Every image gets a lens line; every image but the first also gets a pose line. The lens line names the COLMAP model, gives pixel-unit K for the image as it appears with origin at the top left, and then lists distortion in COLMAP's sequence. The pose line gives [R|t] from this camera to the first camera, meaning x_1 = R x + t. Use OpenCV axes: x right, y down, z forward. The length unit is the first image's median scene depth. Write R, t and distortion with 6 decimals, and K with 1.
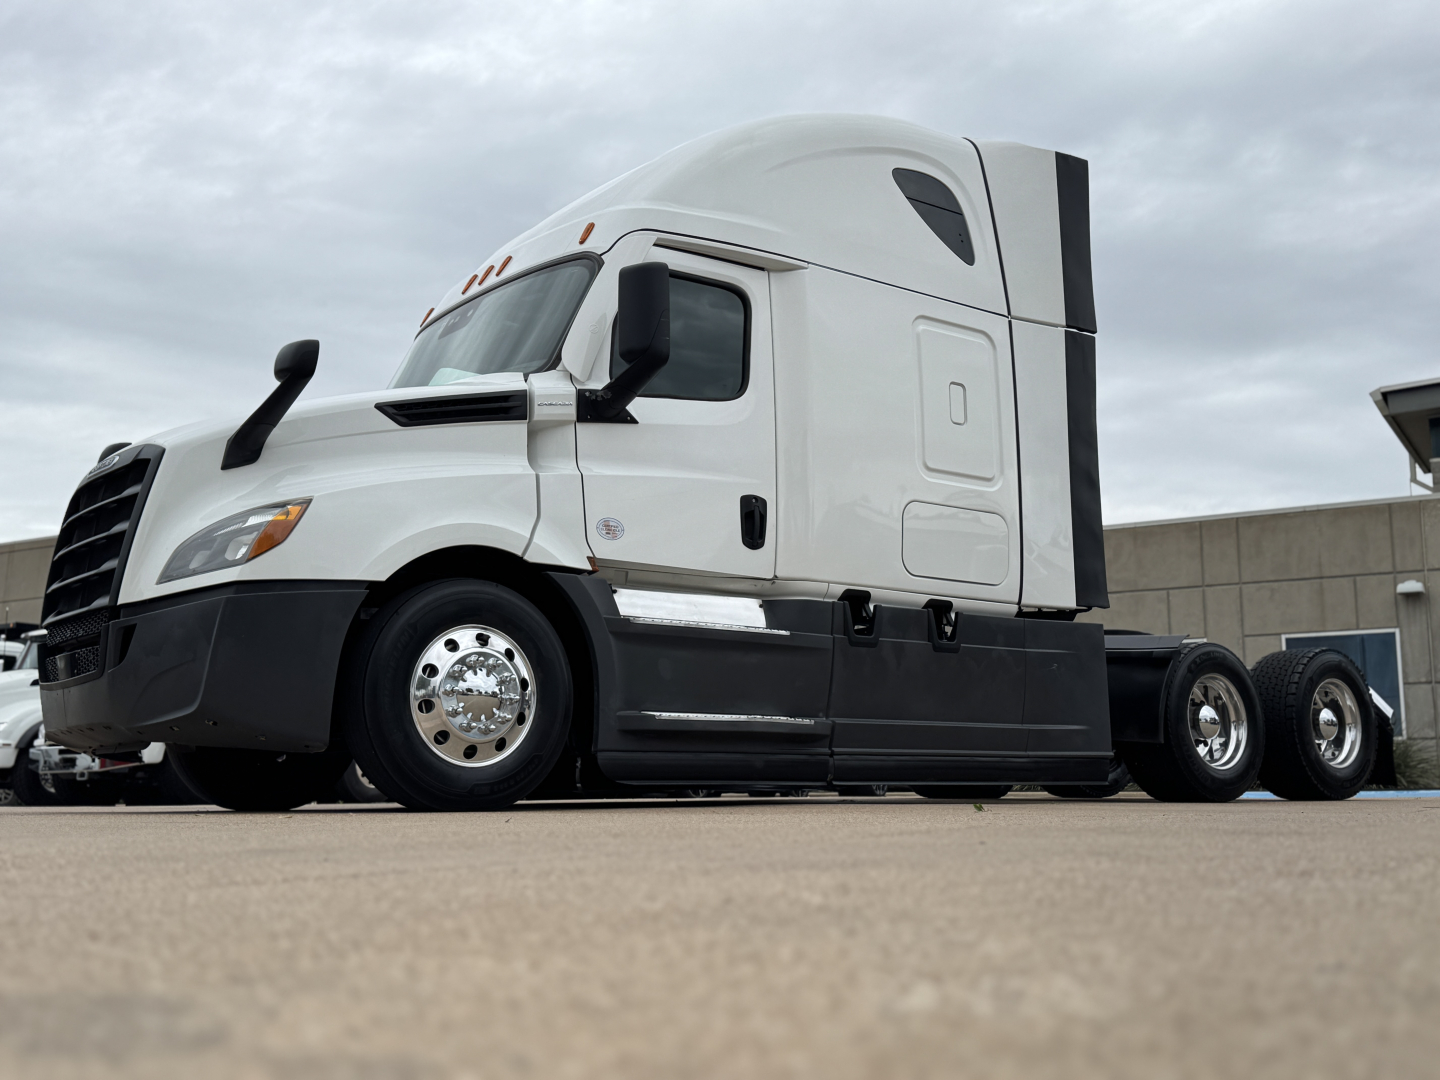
lens RADIAL K [[1545.6, 0, 720.0], [0, 1545.6, 540.0], [0, 0, 1]] dist [0.206069, -0.493010]
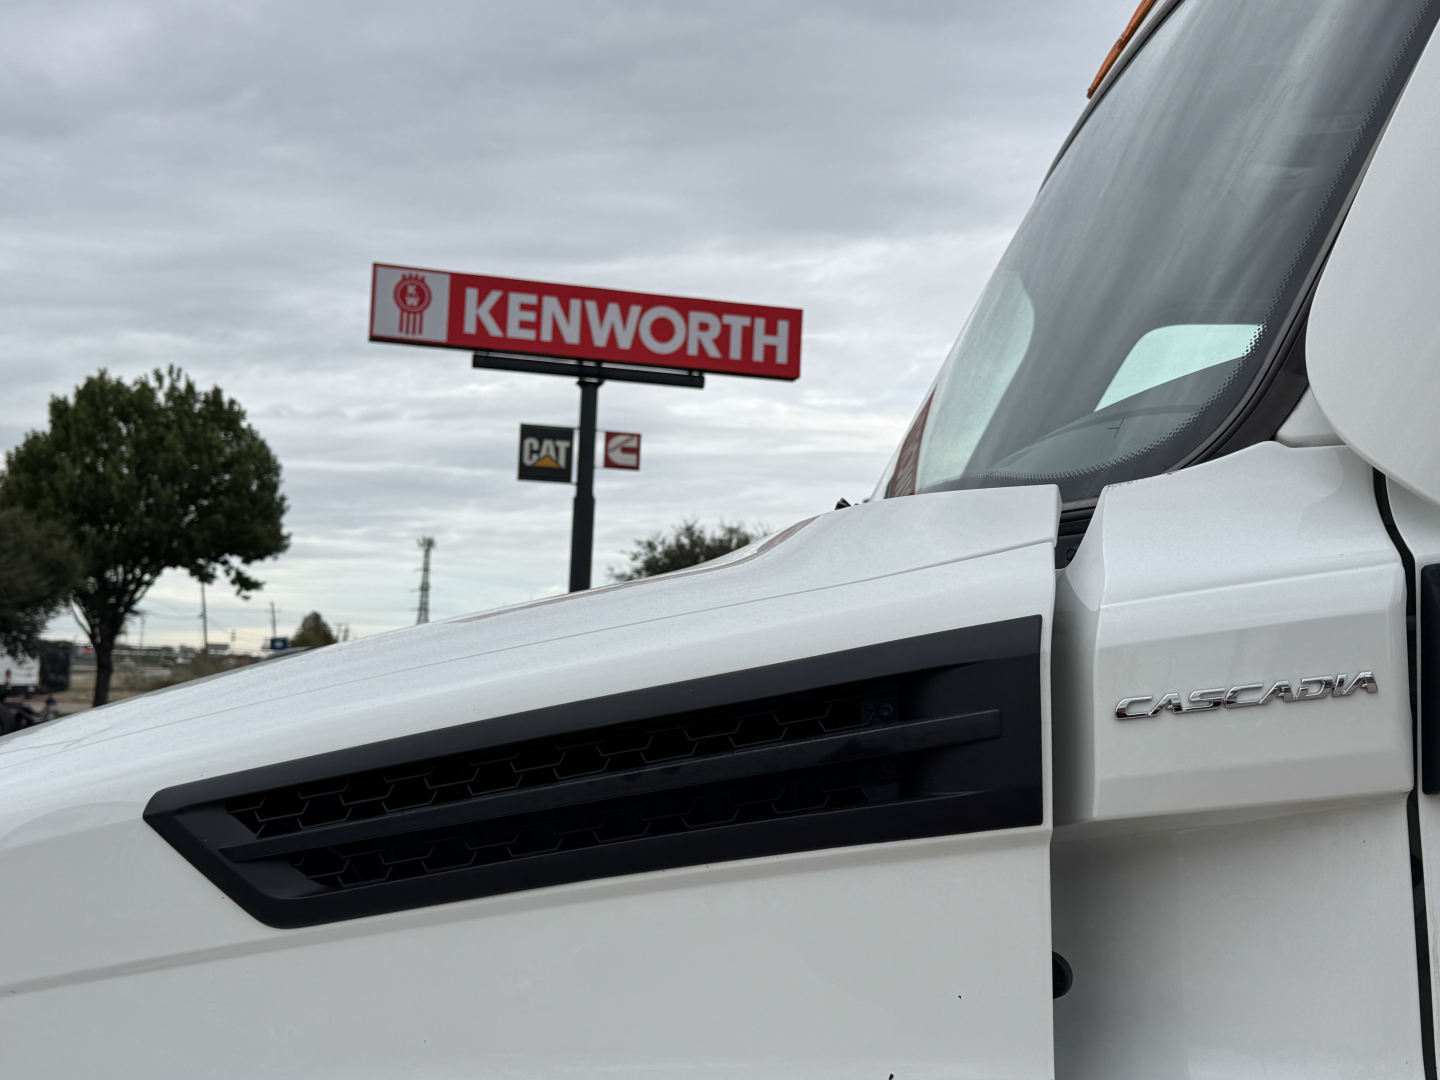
lens RADIAL K [[1567.7, 0, 738.9], [0, 1567.7, 528.3], [0, 0, 1]] dist [0.191191, -0.430865]
pose [[0.804730, -0.039757, -0.592308, -0.048629], [0.082700, 0.995534, 0.045536, -0.102643], [0.587852, -0.085628, 0.804424, 0.761734]]
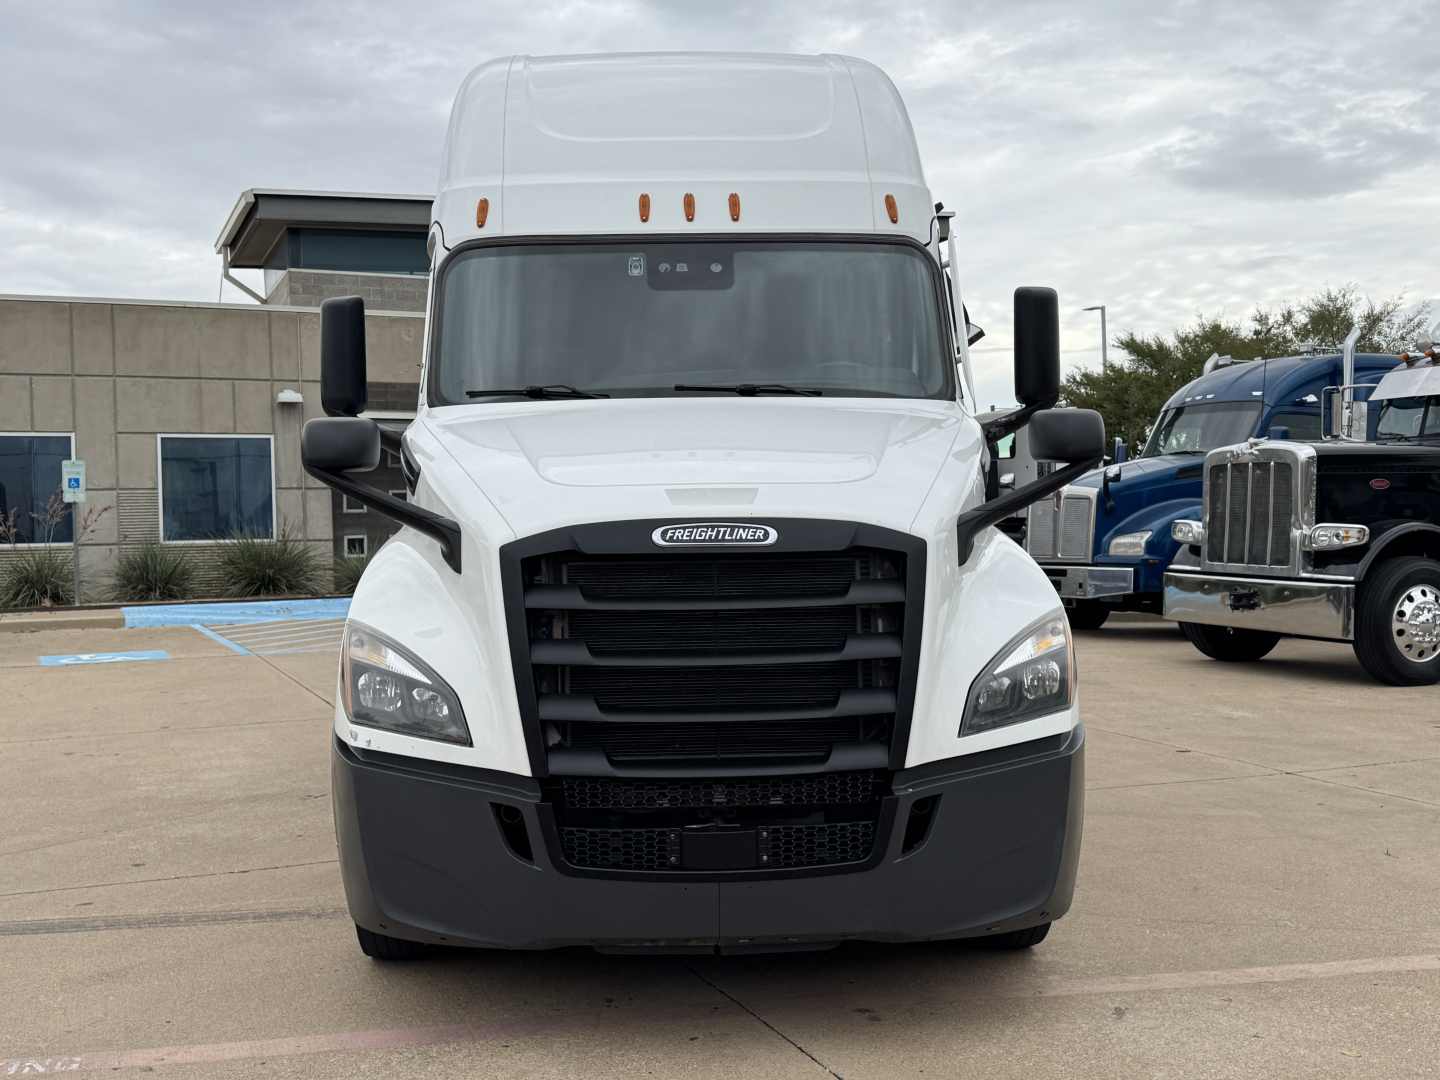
lens RADIAL K [[1545.6, 0, 720.0], [0, 1545.6, 540.0], [0, 0, 1]] dist [0.206069, -0.493010]
pose [[0.573148, -0.021081, 0.819181, -0.807402], [-0.127731, 0.985152, 0.114720, -0.103662], [-0.809436, -0.170386, 0.561945, 0.559189]]
